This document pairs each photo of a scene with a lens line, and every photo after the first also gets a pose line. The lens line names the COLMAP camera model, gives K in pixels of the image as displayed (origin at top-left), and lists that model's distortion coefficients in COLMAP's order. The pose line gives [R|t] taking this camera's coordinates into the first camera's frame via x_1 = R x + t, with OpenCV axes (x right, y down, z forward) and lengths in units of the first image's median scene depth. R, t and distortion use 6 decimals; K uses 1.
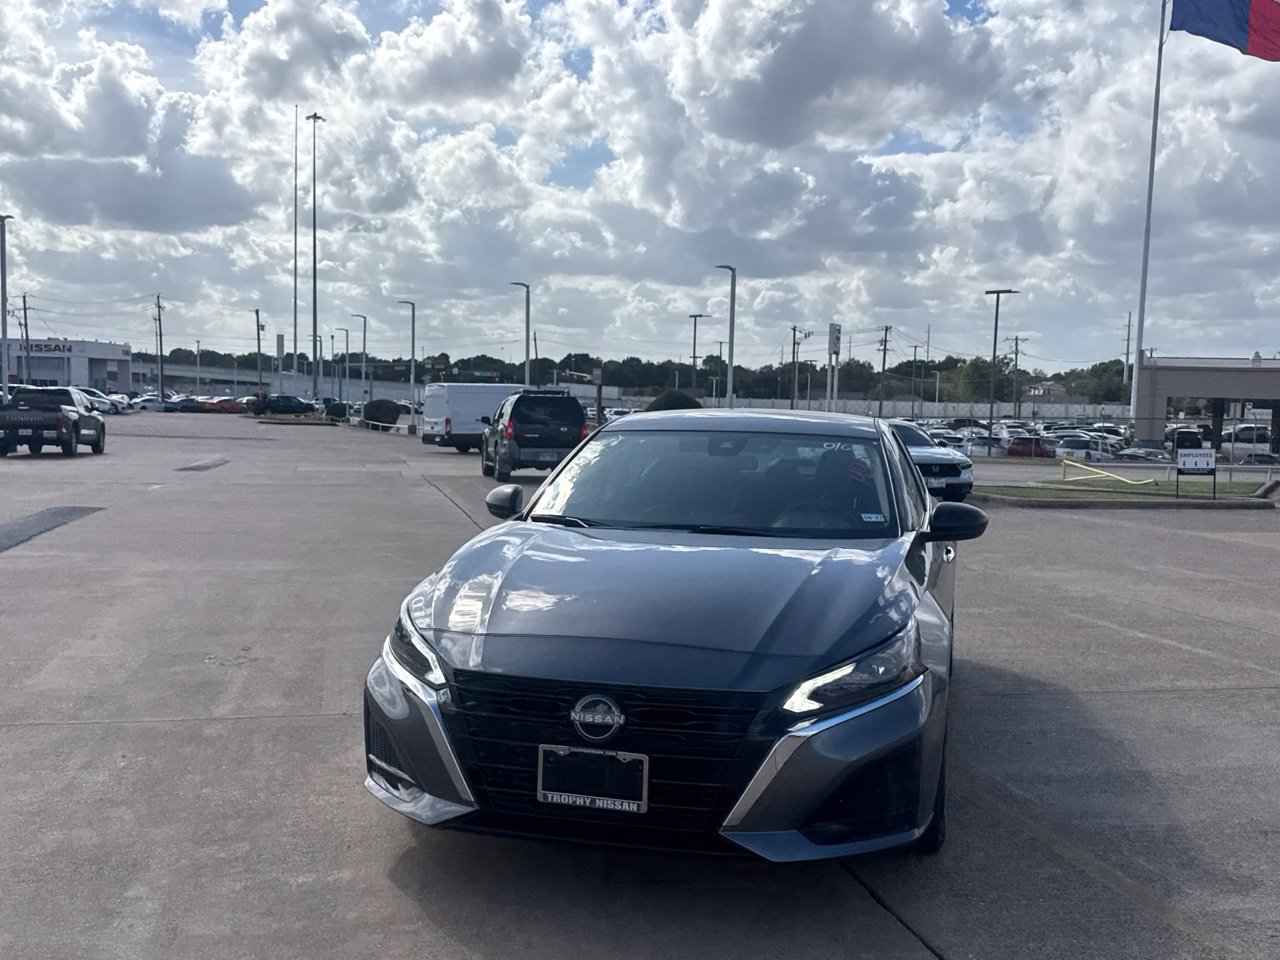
lens RADIAL K [[1318.7, 0, 623.0], [0, 1318.7, 479.3], [0, 0, 1]] dist [0.063512, 0.000000]
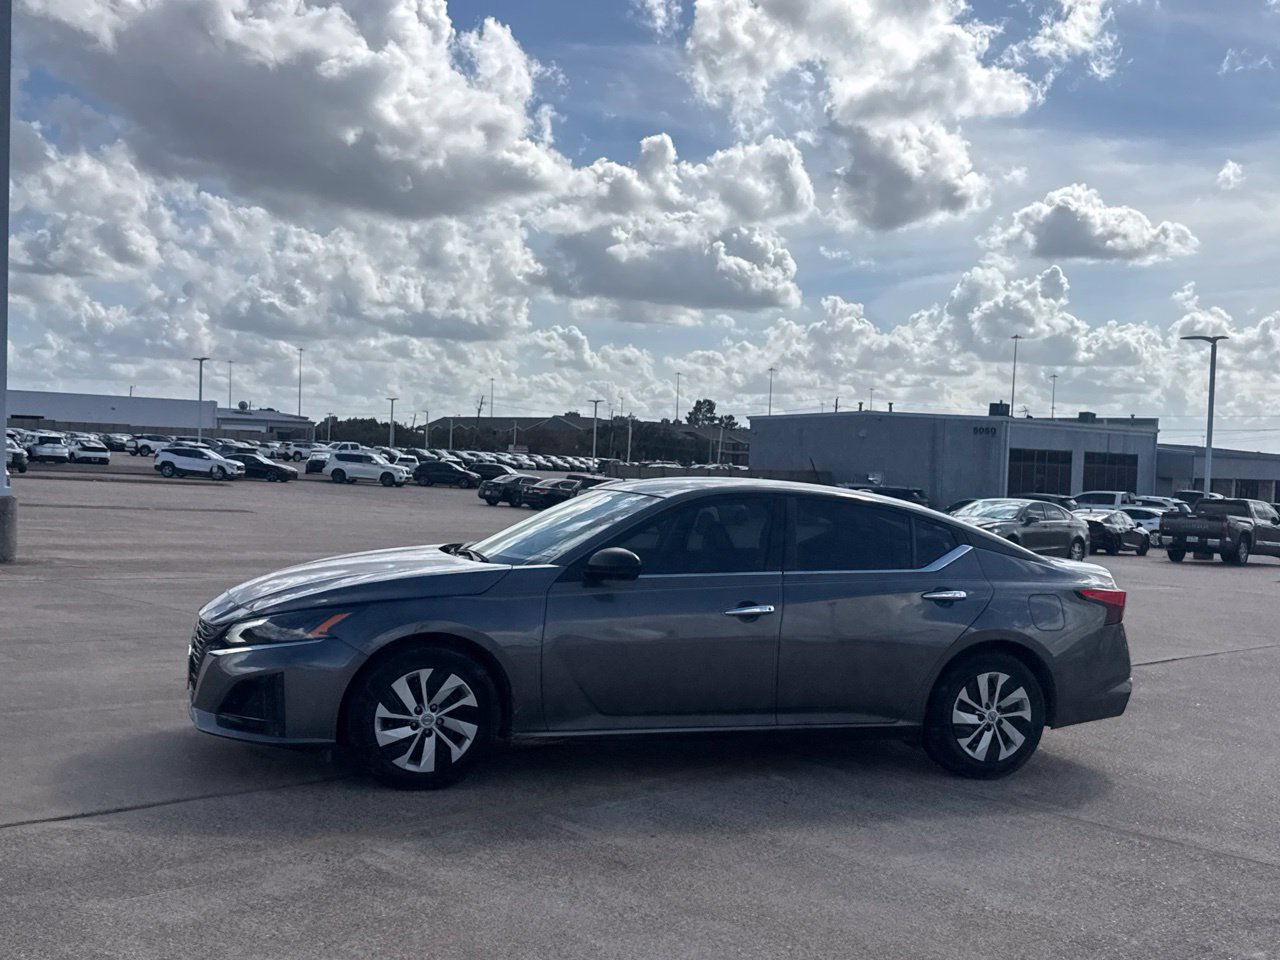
lens RADIAL K [[1319.1, 0, 619.0], [0, 1319.1, 490.8], [0, 0, 1]] dist [0.084283, 0.000000]
pose [[0.549402, 0.015509, -0.835414, 0.140791], [-0.082893, 0.995907, -0.036025, 0.001172], [0.831436, 0.089042, 0.548439, 0.040549]]
